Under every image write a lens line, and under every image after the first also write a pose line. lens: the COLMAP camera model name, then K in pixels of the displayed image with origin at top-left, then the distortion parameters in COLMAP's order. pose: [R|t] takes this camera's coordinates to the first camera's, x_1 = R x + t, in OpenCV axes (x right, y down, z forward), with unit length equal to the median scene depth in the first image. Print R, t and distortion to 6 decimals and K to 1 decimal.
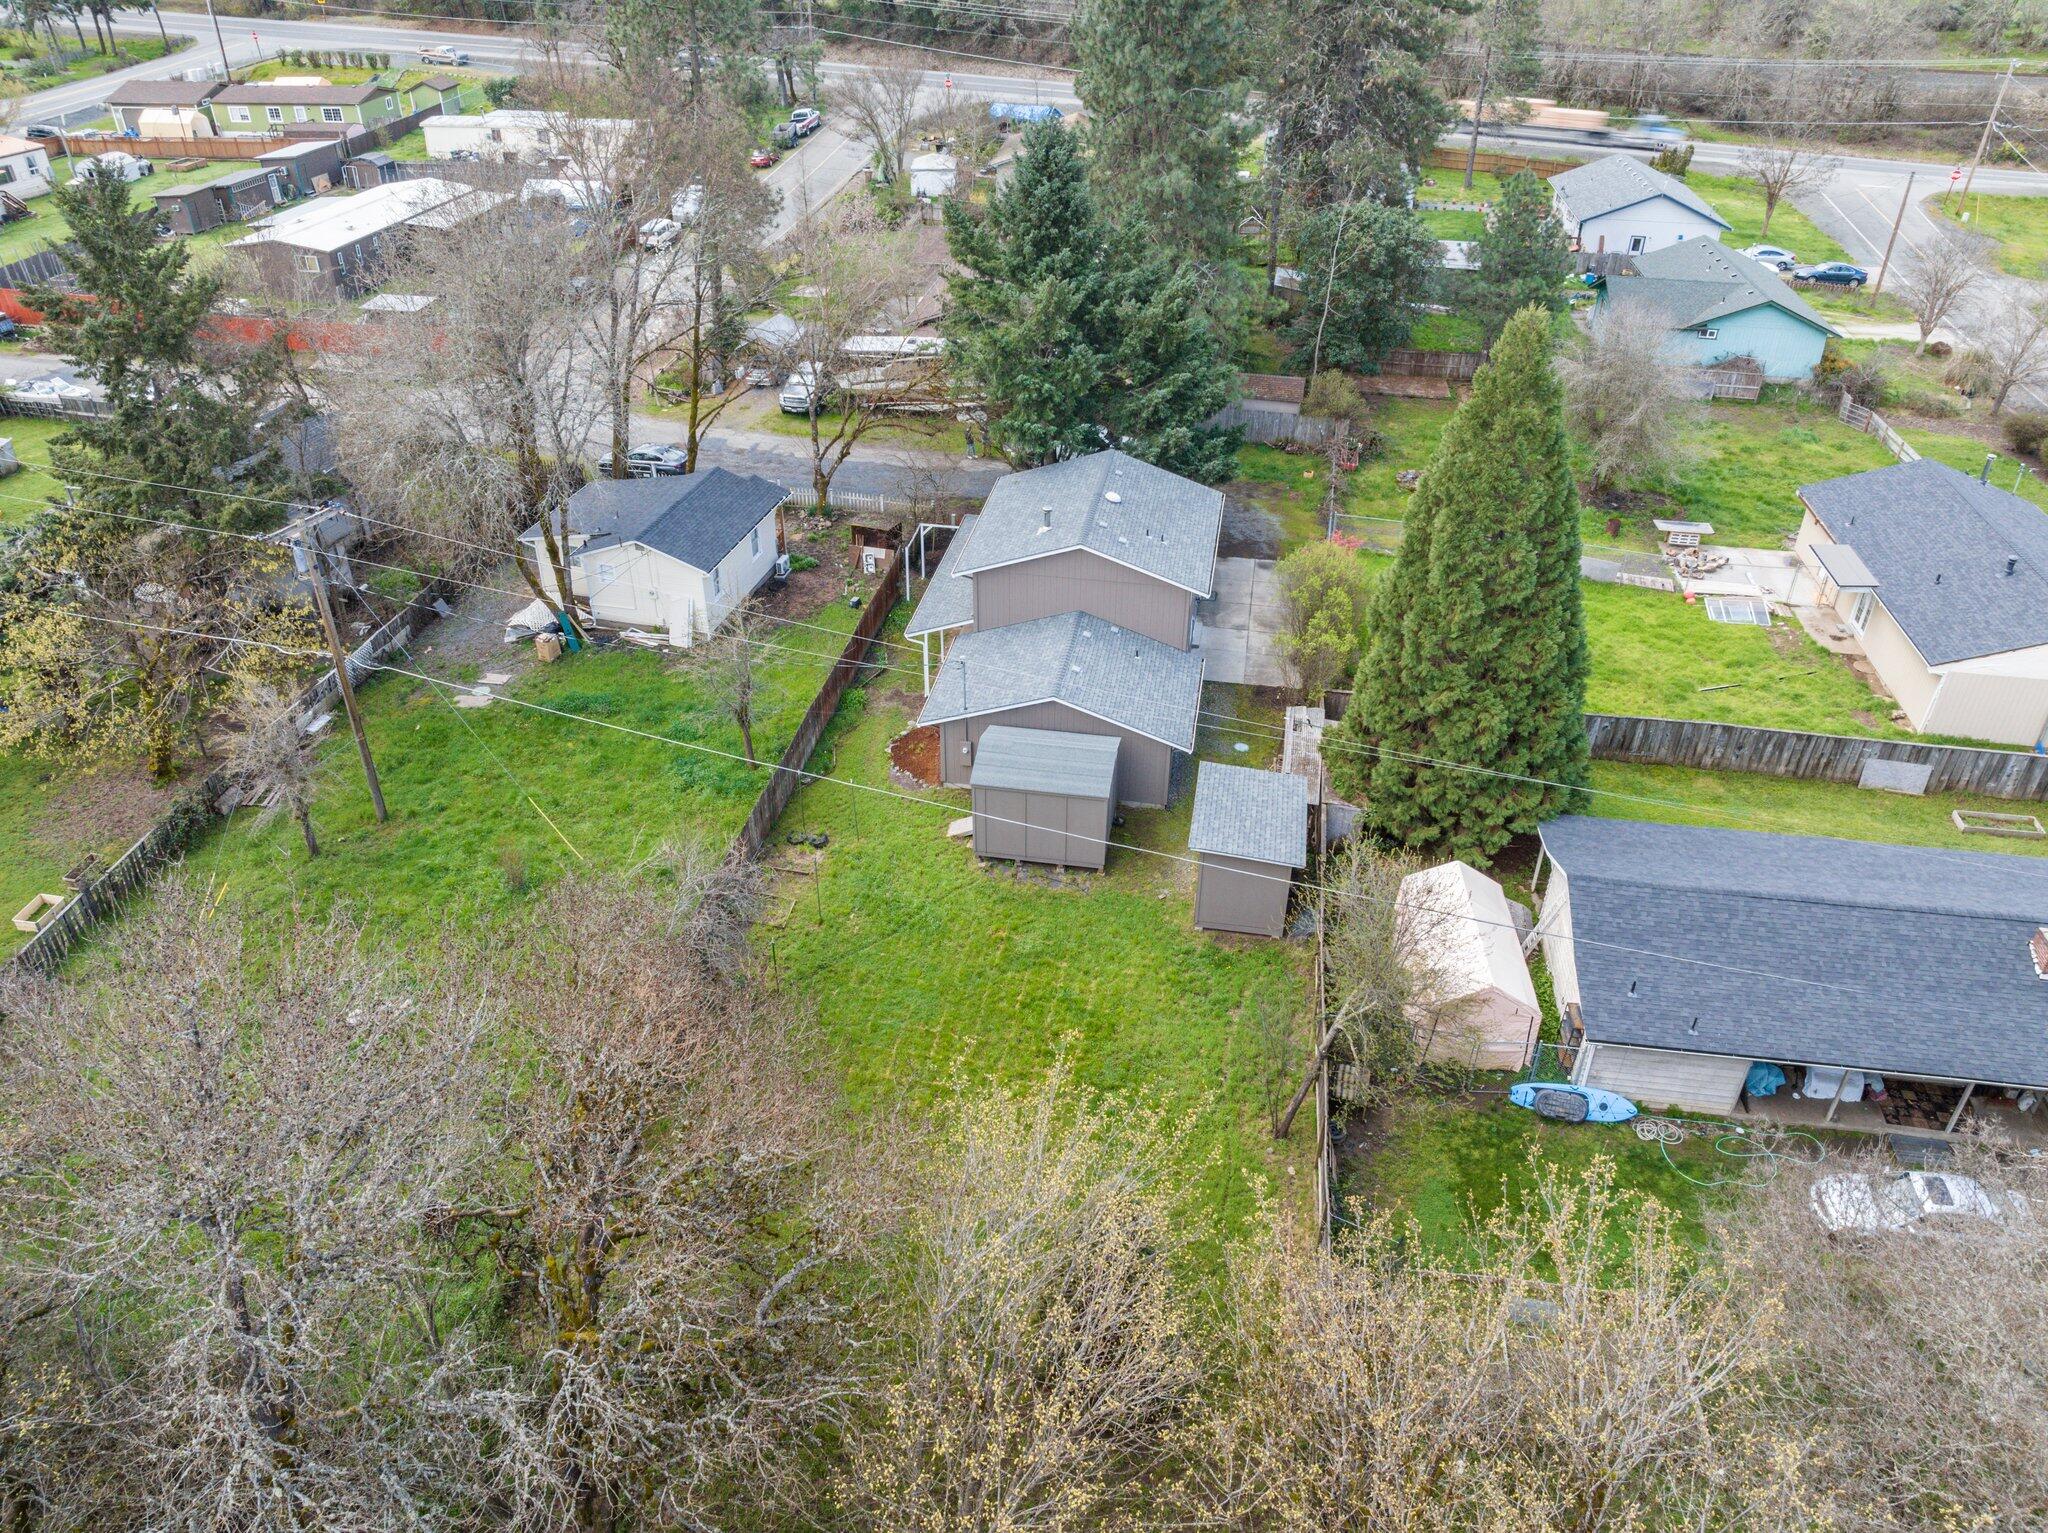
lens RADIAL K [[1421.2, 0, 1018.4], [0, 1421.2, 767.7], [0, 0, 1]] dist [-0.042543, 0.034320]
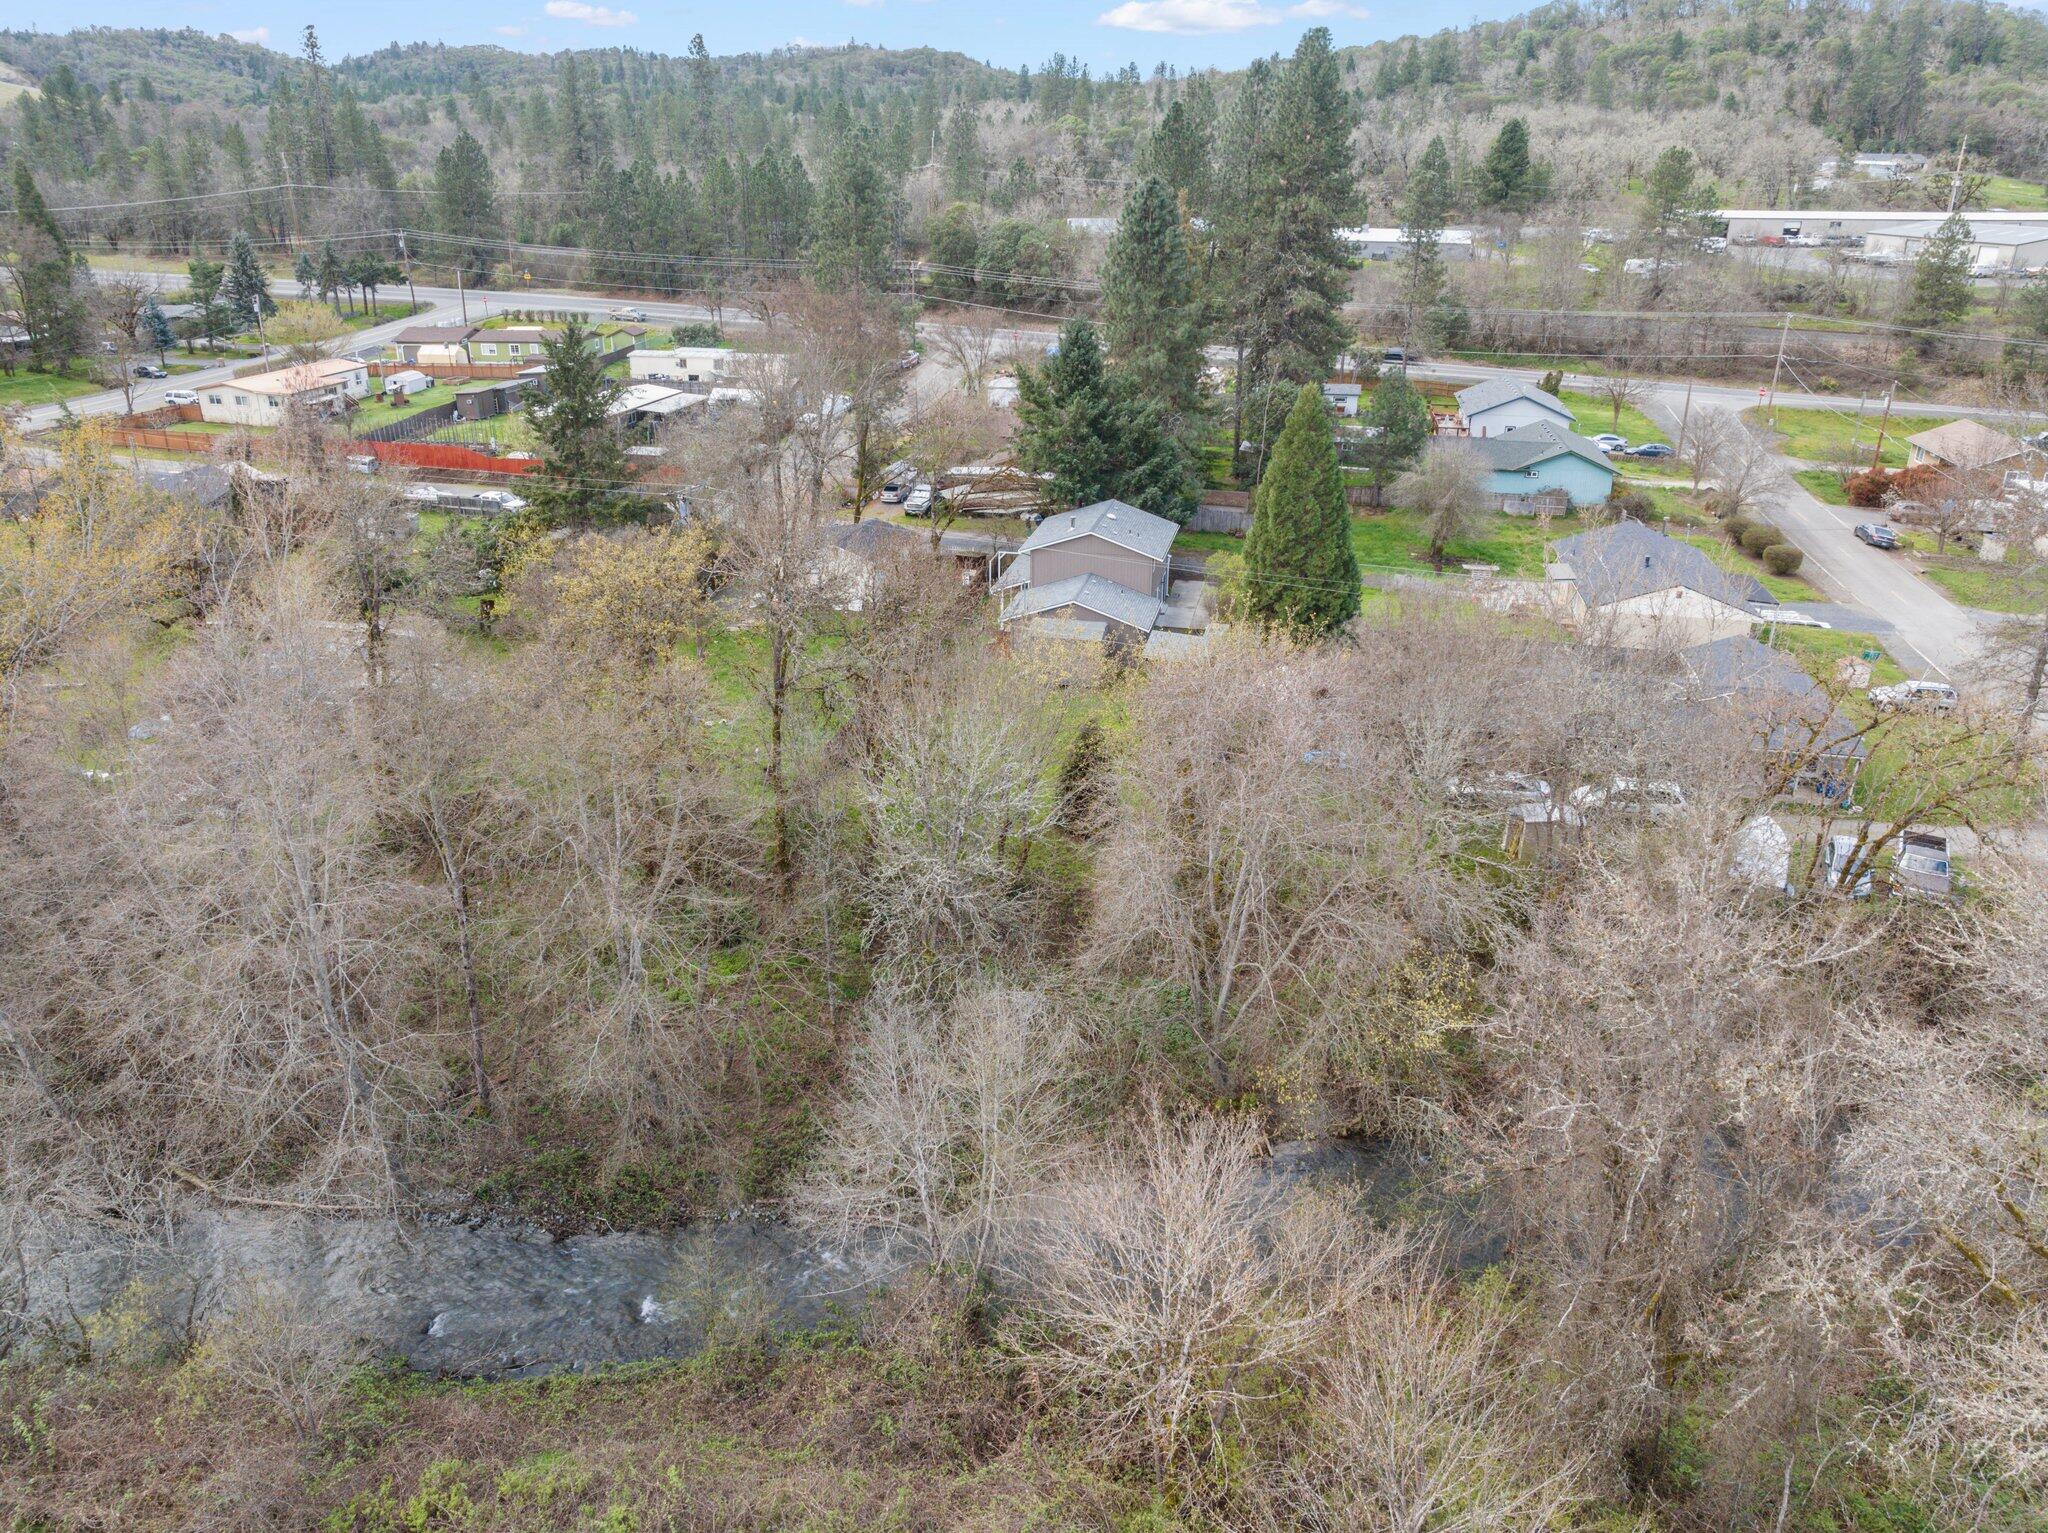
lens RADIAL K [[1424.5, 0, 1032.7], [0, 1424.5, 769.0], [0, 0, 1]] dist [-0.005602, -0.009467]
pose [[0.999514, 0.013608, -0.028059, 0.014966], [-0.018421, 0.983654, -0.179127, 0.270410], [0.025163, 0.179557, 0.983426, -0.419508]]
